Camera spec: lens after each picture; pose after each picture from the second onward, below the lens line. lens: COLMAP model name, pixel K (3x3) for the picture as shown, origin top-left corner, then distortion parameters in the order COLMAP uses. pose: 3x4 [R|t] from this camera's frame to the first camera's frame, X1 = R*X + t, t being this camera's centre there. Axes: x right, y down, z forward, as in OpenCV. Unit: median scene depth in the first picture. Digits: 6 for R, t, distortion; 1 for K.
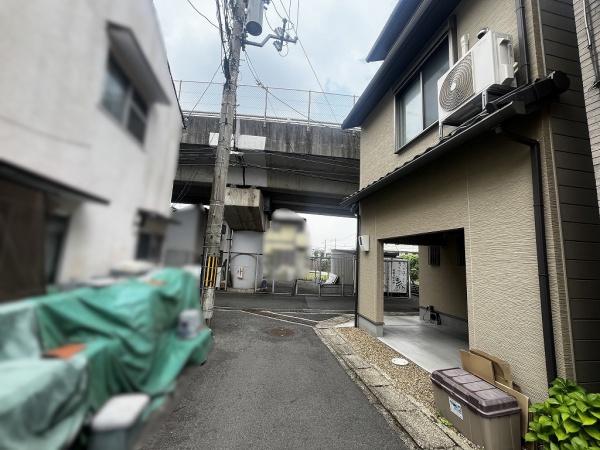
lens RADIAL K [[245.2, 0, 299.4], [0, 245.2, 224.7], [0, 0, 1]] dist [-0.003469, 0.000574]
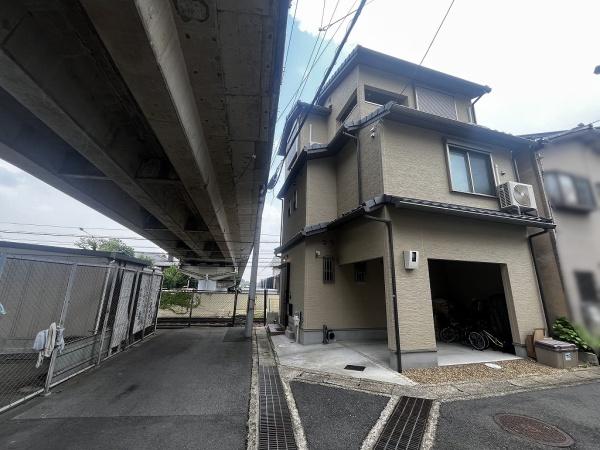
lens RADIAL K [[245.2, 0, 299.5], [0, 245.2, 225.0], [0, 0, 1]] dist [-0.003469, 0.000574]
pose [[-0.104896, 0.197079, 0.974760, -0.673346], [-0.168551, 0.962463, -0.212731, 0.253396], [-0.980096, -0.186612, -0.067741, 1.791239]]
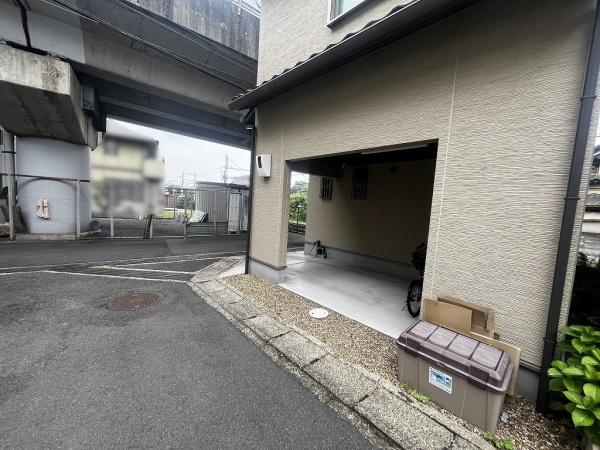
lens RADIAL K [[245.2, 0, 300.1], [0, 245.2, 225.2], [0, 0, 1]] dist [-0.003469, 0.000574]
pose [[0.850100, -0.038522, 0.525211, -0.040873], [-0.093717, 0.970335, 0.222860, 0.091242], [-0.518216, -0.238674, 0.821272, 0.371044]]
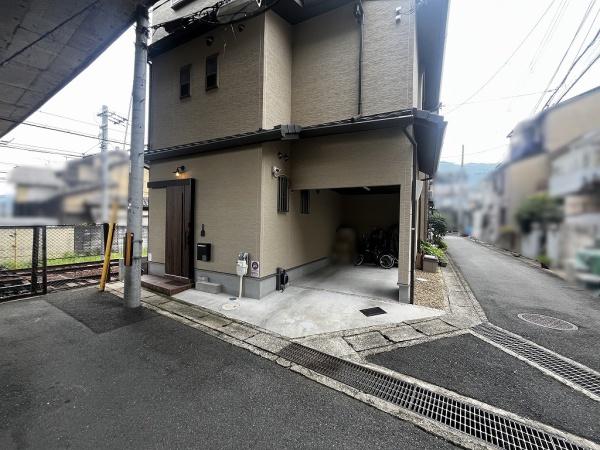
lens RADIAL K [[245.2, 0, 300.6], [0, 245.2, 224.7], [0, 0, 1]] dist [-0.003469, 0.000574]
pose [[-0.792735, -0.070915, 0.605428, 0.090348], [-0.142360, 0.987282, -0.070761, 0.360760], [-0.592710, -0.142284, -0.792748, 2.253070]]
